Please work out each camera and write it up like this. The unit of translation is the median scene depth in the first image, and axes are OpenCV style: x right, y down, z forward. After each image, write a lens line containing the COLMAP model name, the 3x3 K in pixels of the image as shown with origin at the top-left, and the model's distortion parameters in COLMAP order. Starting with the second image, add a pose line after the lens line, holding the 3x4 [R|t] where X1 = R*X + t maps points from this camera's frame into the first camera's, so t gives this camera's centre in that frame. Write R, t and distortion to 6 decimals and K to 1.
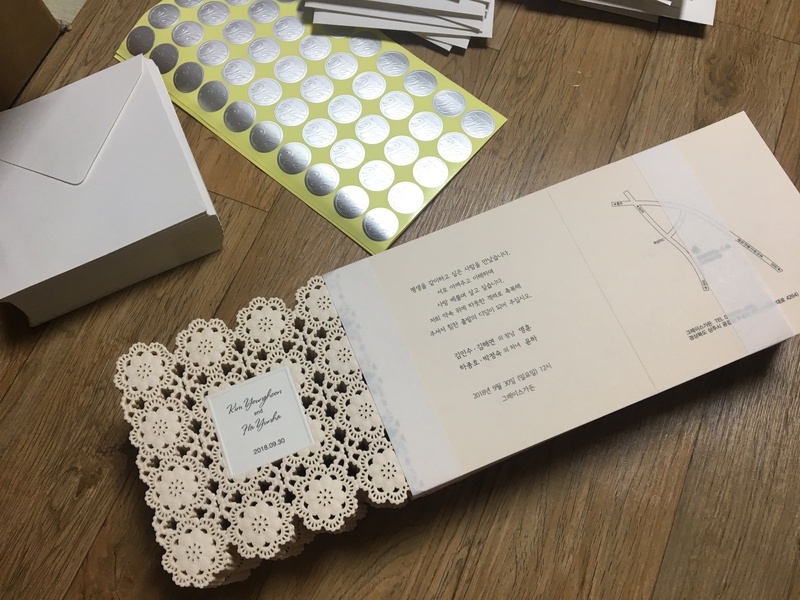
lens RADIAL K [[671.3, 0, 398.4], [0, 671.3, 297.1], [0, 0, 1]] dist [0.038524, -0.028685]
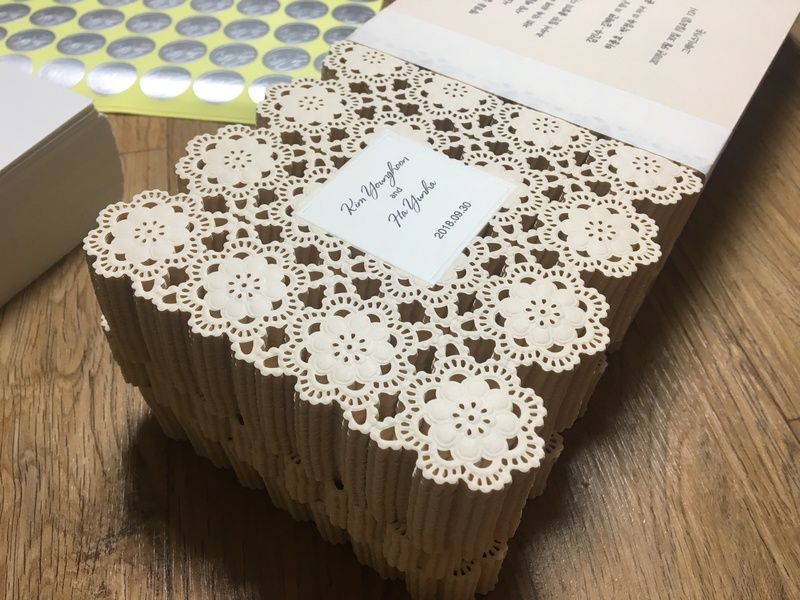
lens RADIAL K [[671.3, 0, 402.1], [0, 671.3, 301.1], [0, 0, 1]] dist [0.038524, -0.028685]
pose [[0.828176, -0.418360, 0.372960, -0.442468], [0.509501, 0.839237, -0.189977, 0.349929], [-0.233523, 0.347358, 0.908190, 0.545134]]
